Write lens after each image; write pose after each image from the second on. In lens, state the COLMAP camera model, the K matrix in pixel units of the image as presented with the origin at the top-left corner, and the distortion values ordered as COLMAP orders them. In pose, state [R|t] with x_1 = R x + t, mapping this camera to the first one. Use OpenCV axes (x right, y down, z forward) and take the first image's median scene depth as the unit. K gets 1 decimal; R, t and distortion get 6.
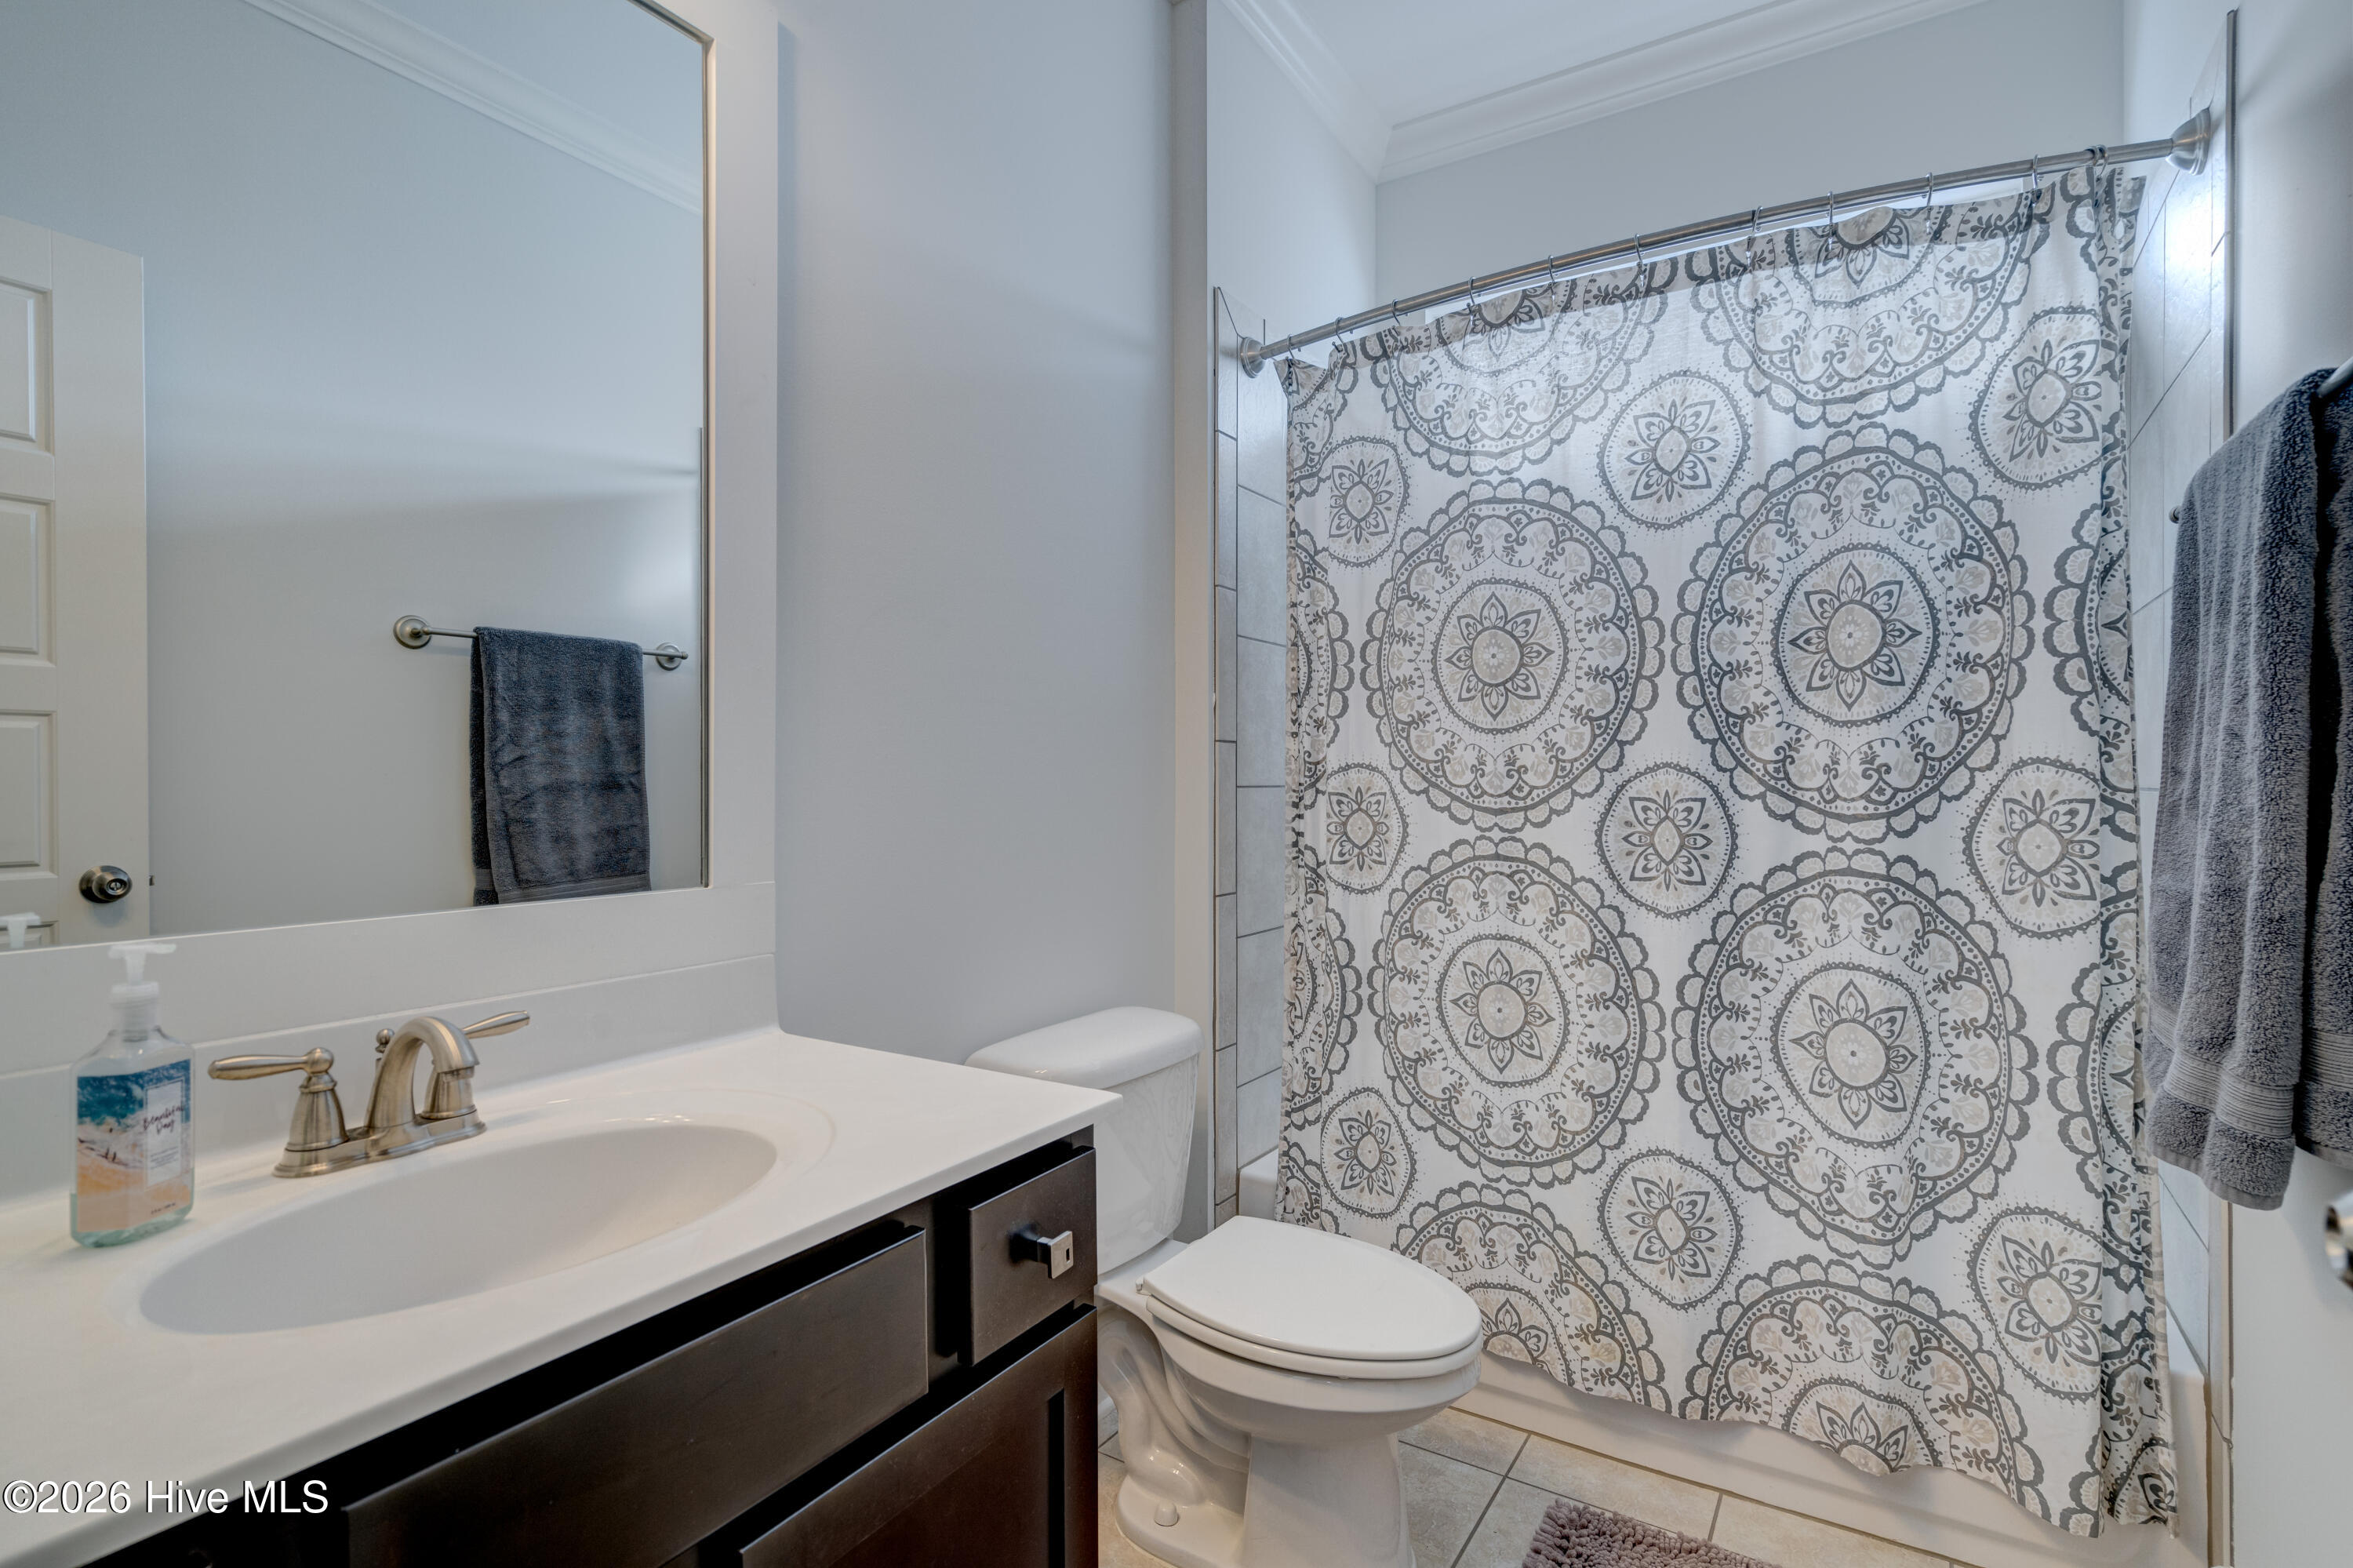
lens RADIAL K [[1158.6, 0, 1181.9], [0, 1158.6, 784.8], [0, 0, 1]] dist [0.000176, 0.001537]
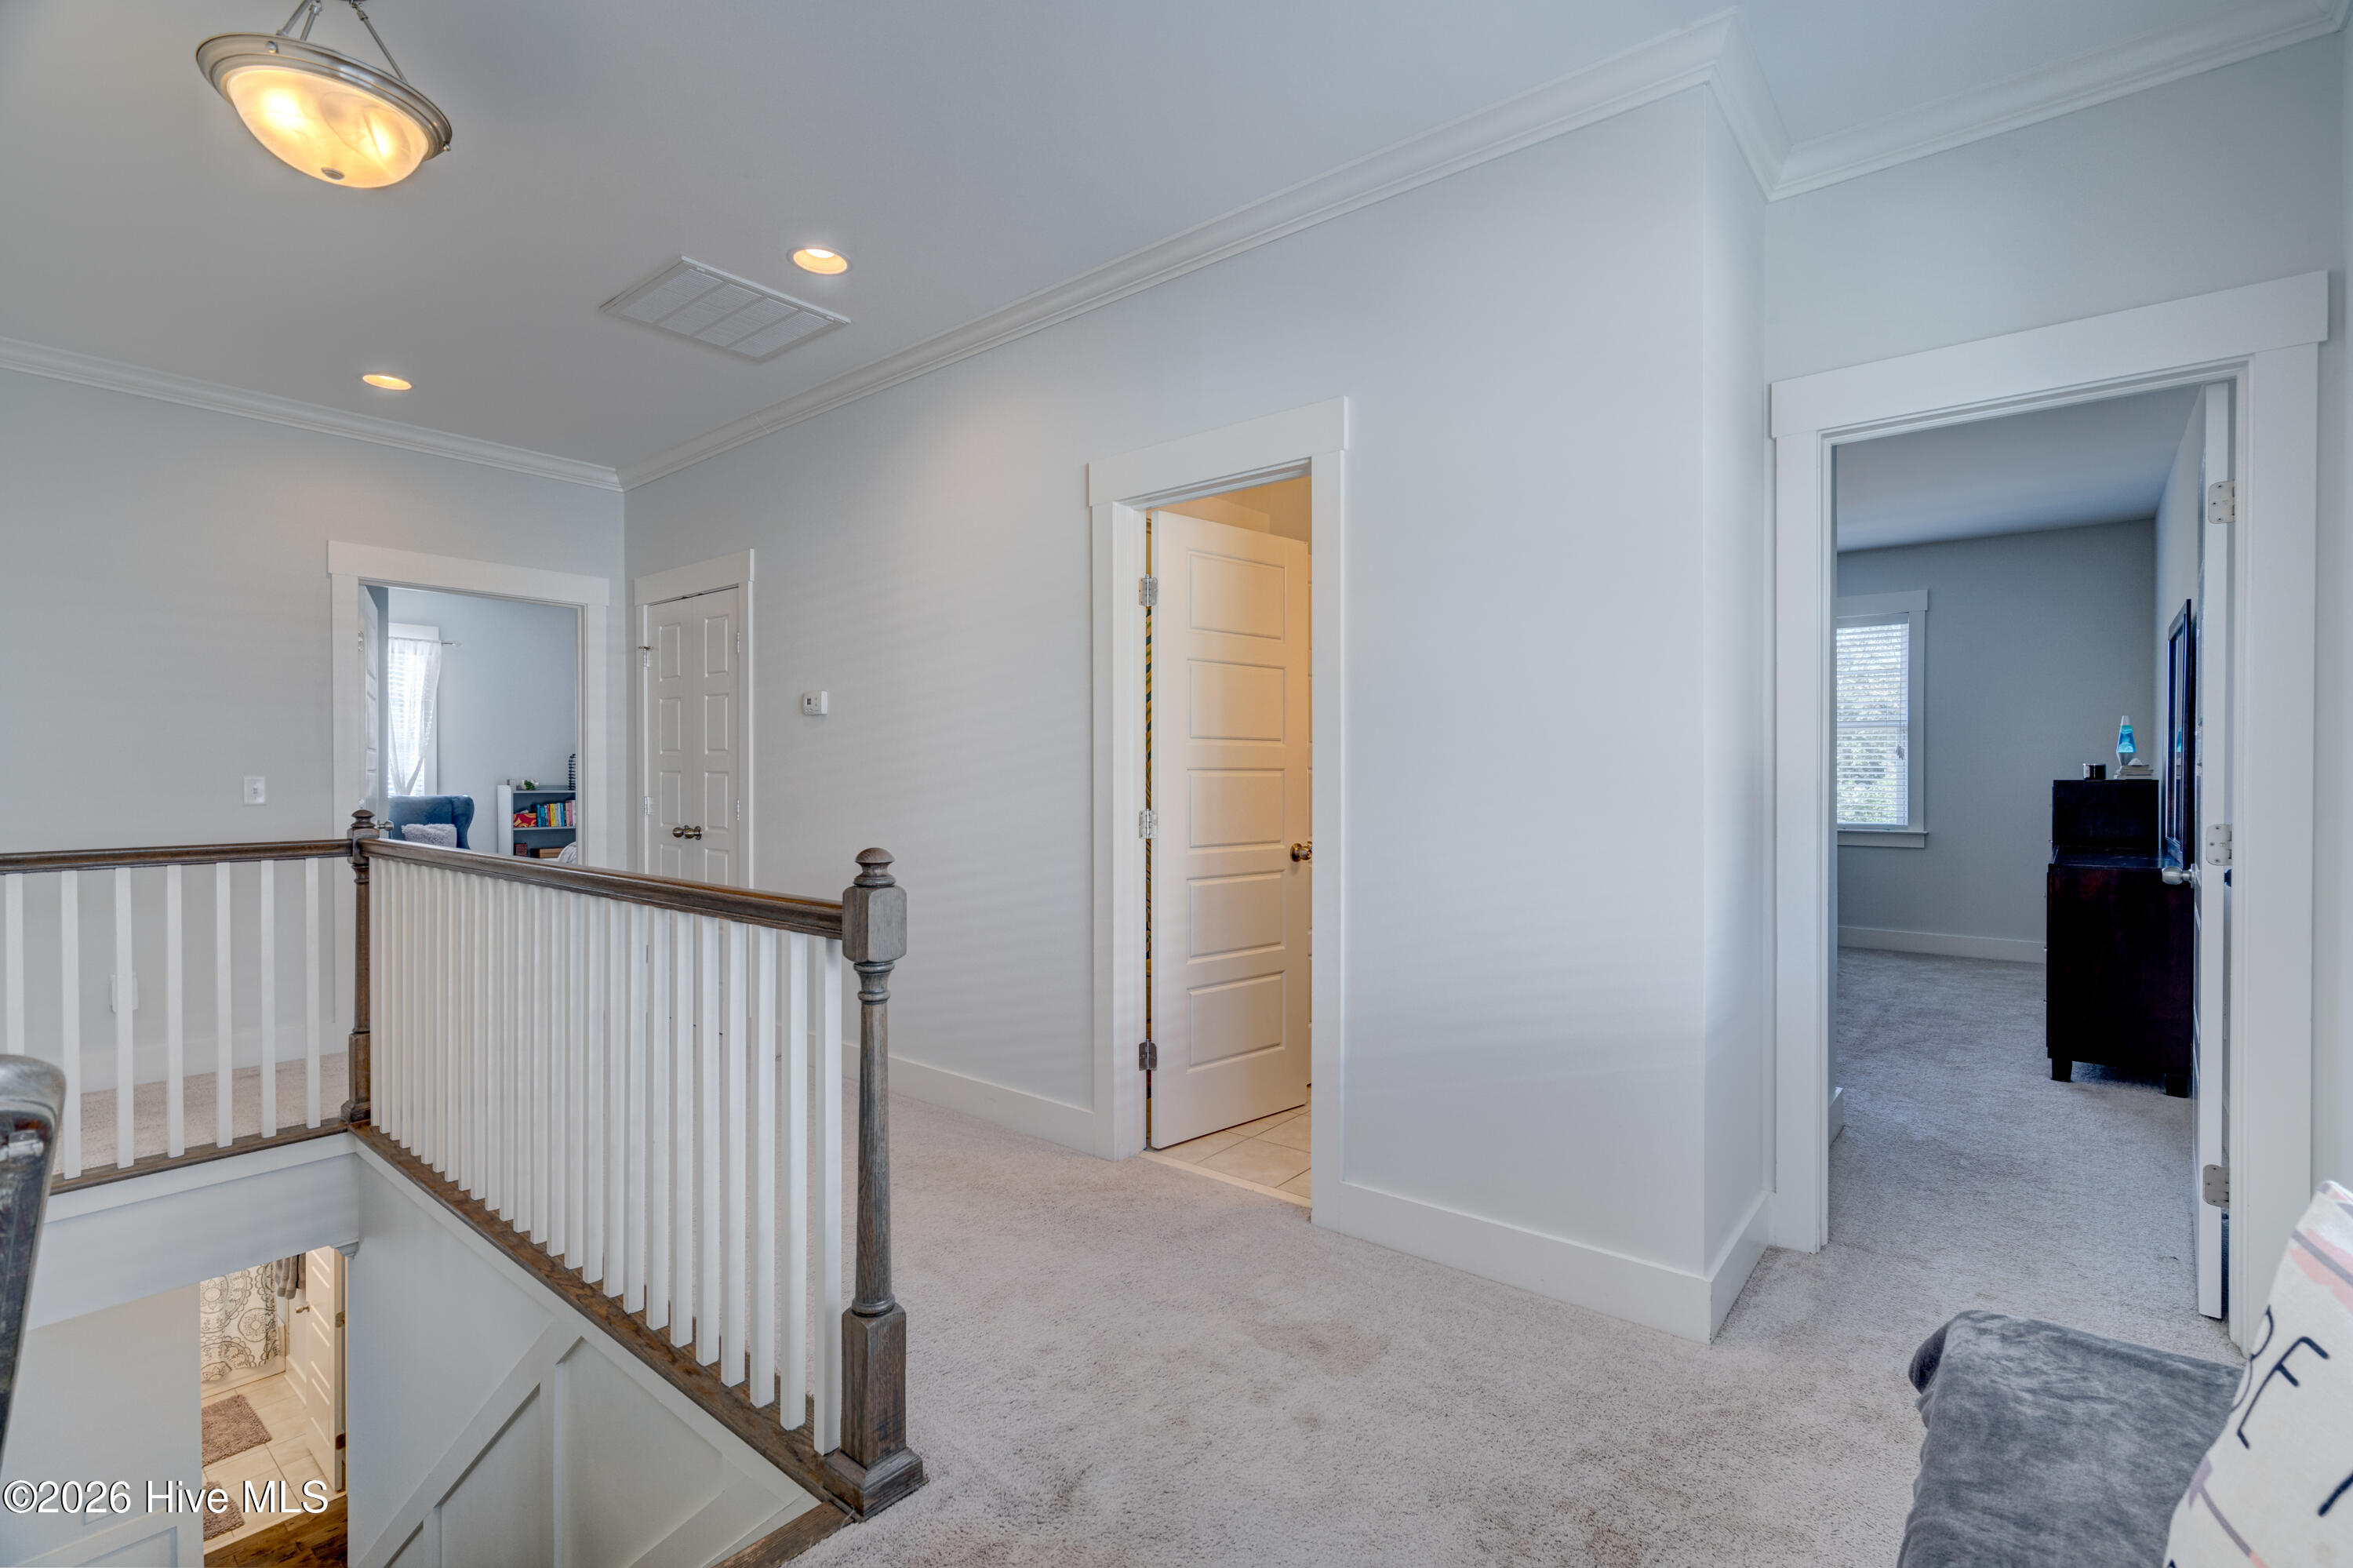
lens RADIAL K [[1072.1, 0, 1191.9], [0, 1072.1, 786.8], [0, 0, 1]] dist [-0.002188, 0.000058]
pose [[0.131270, -0.008165, 0.991313, -3.507395], [0.002725, 0.999965, 0.007876, -2.037134], [-0.991343, 0.001668, 0.131288, -3.876870]]
